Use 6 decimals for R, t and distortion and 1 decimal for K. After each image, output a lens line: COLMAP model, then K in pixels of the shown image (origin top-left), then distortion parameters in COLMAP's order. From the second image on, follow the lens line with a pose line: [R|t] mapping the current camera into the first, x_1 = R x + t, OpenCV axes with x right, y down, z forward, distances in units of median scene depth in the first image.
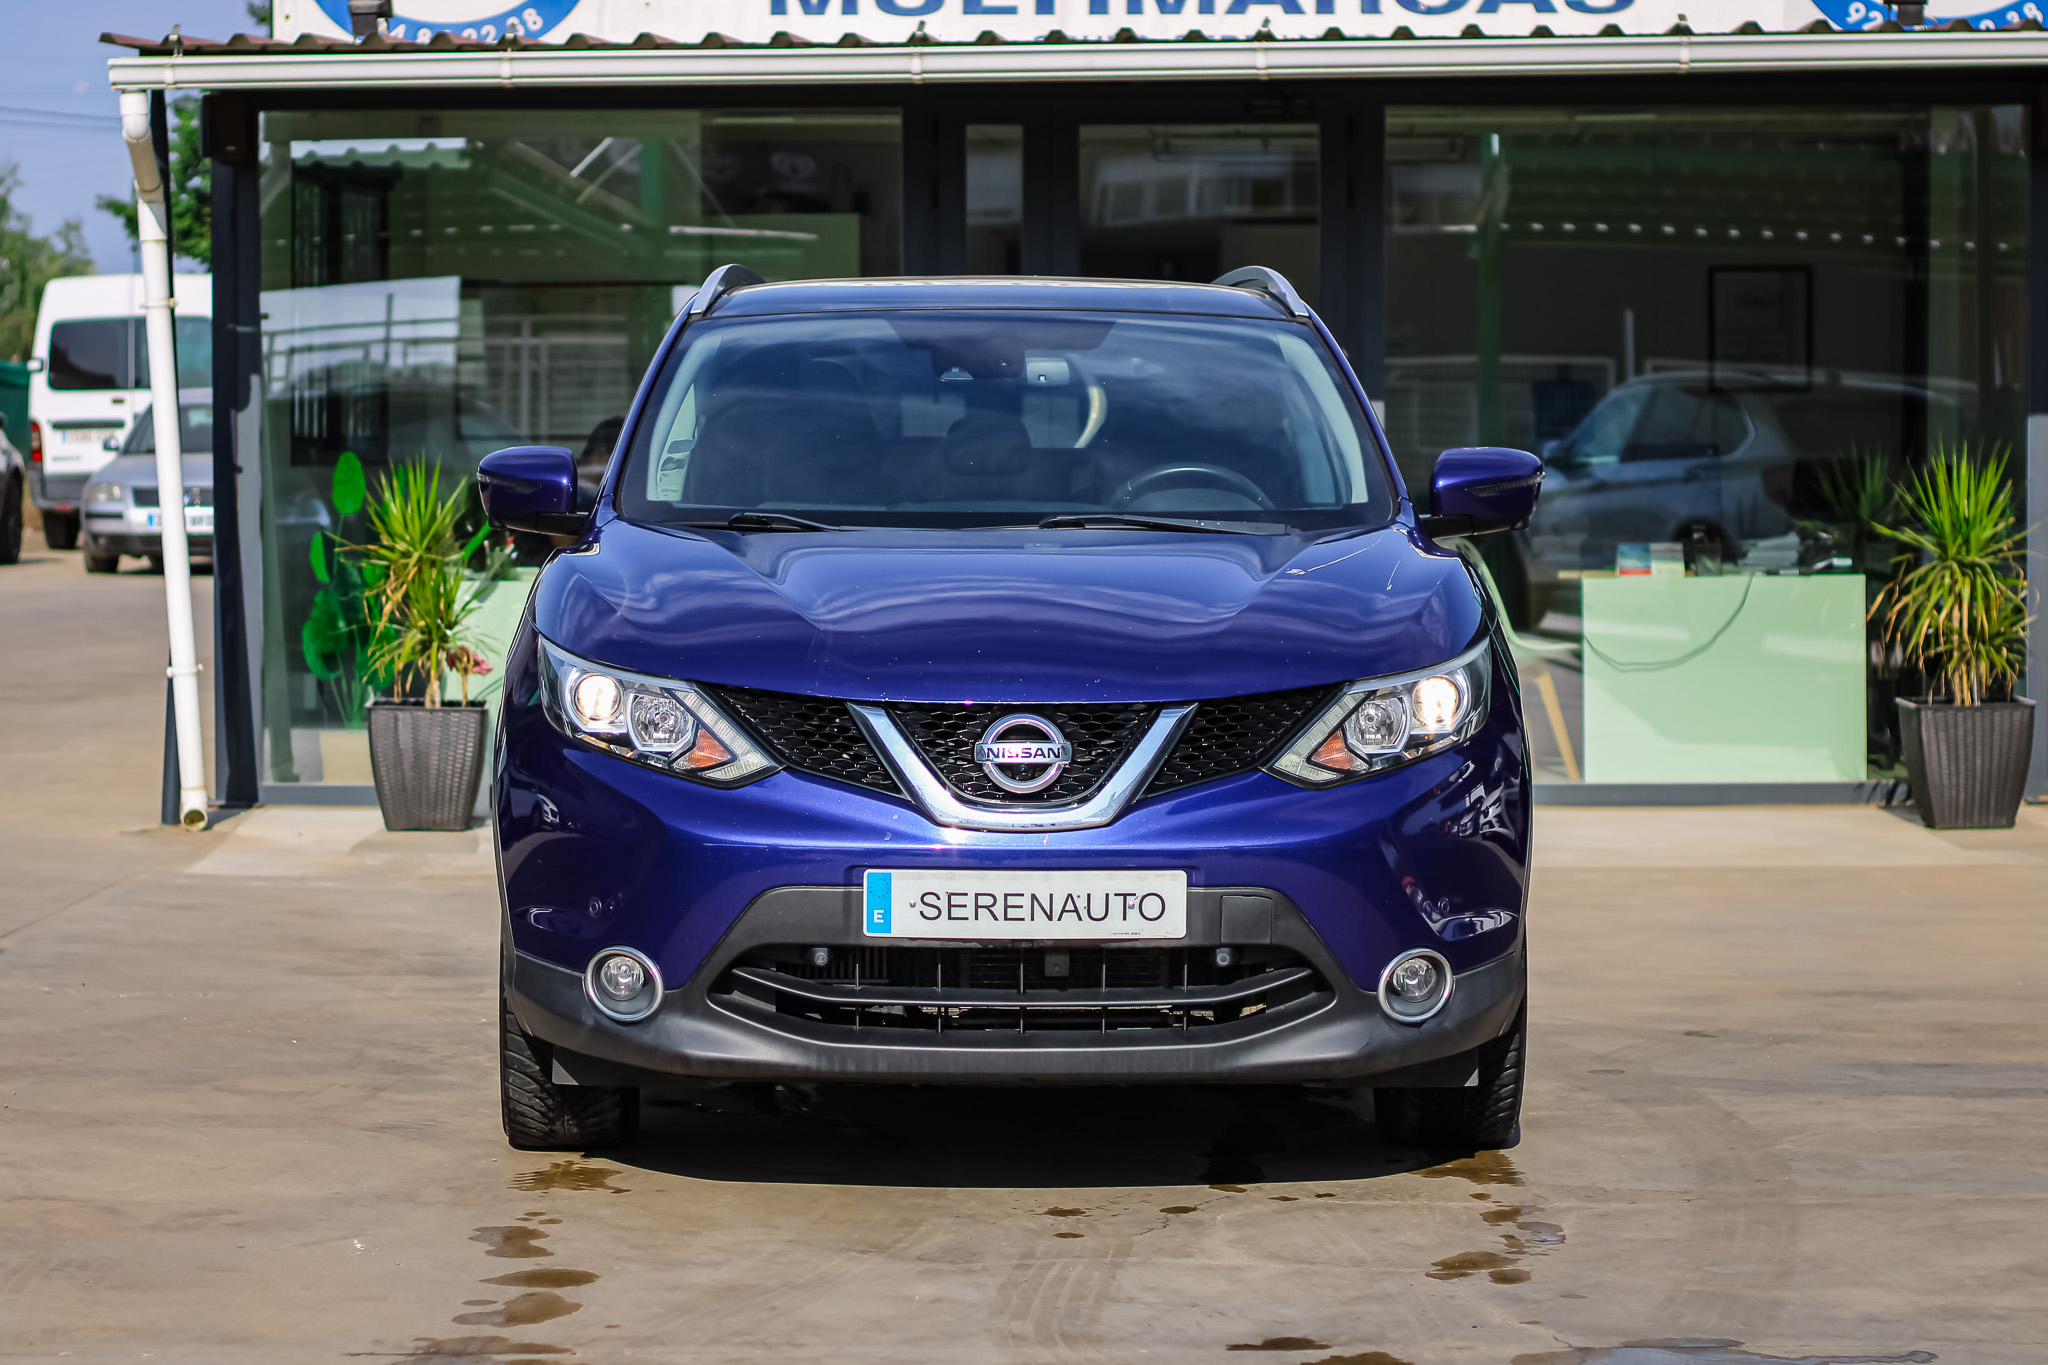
lens RADIAL K [[5168.5, 0, 1024.0], [0, 5168.5, 682.5], [0, 0, 1]] dist [-0.091158, 0.092246]
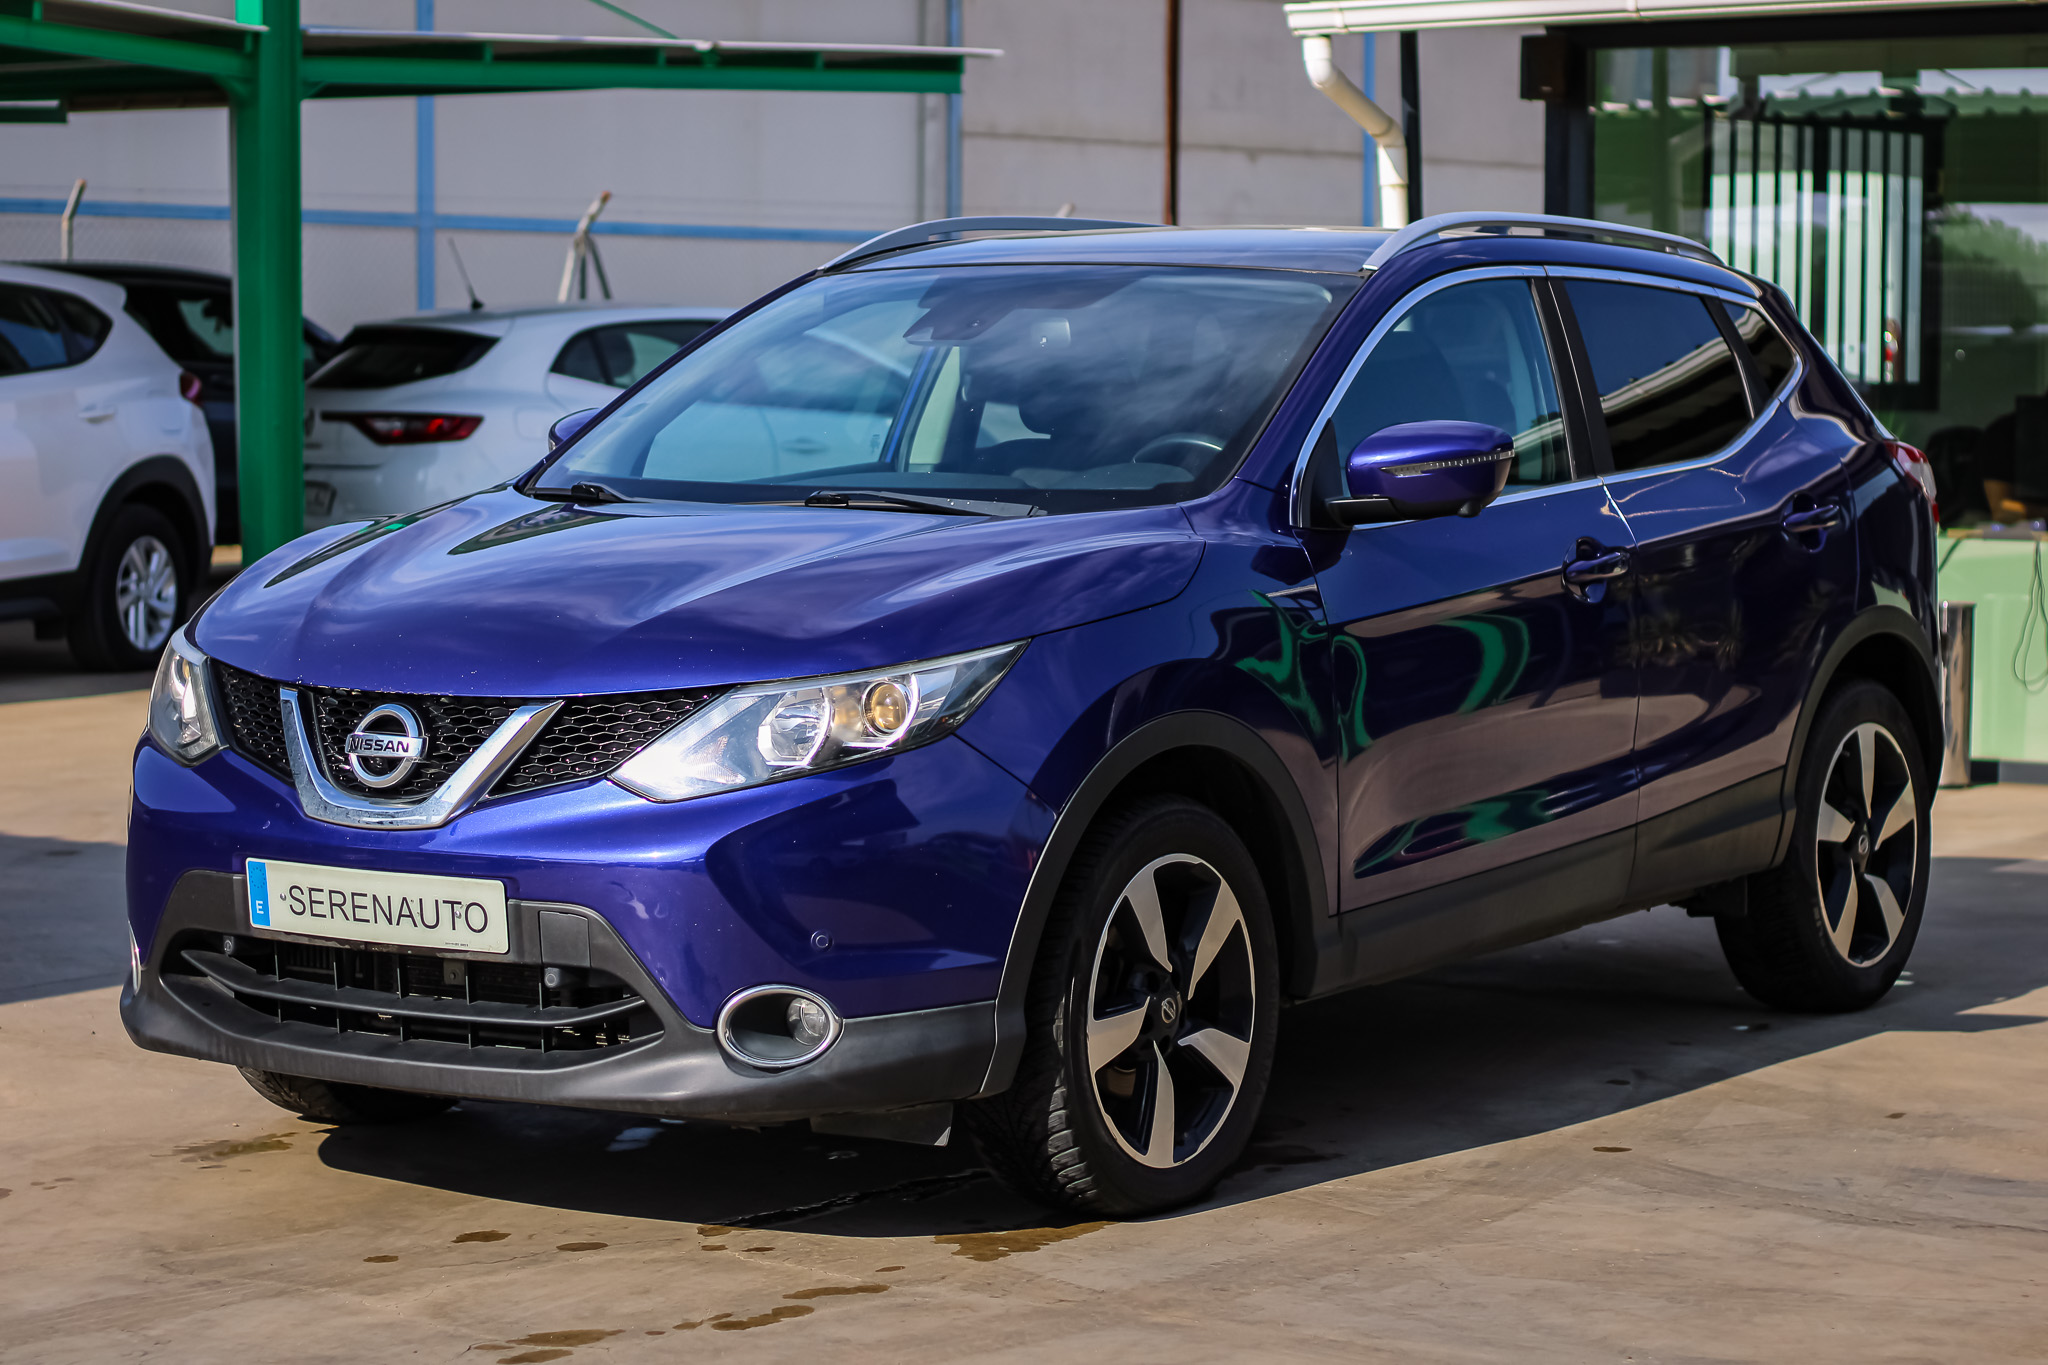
lens RADIAL K [[5168.5, 0, 1024.0], [0, 5168.5, 682.5], [0, 0, 1]] dist [-0.091158, 0.092246]
pose [[0.824119, 0.042618, -0.564811, 0.628829], [-0.034832, 0.999091, 0.024564, -0.025063], [0.565345, -0.000570, 0.824854, 0.289121]]
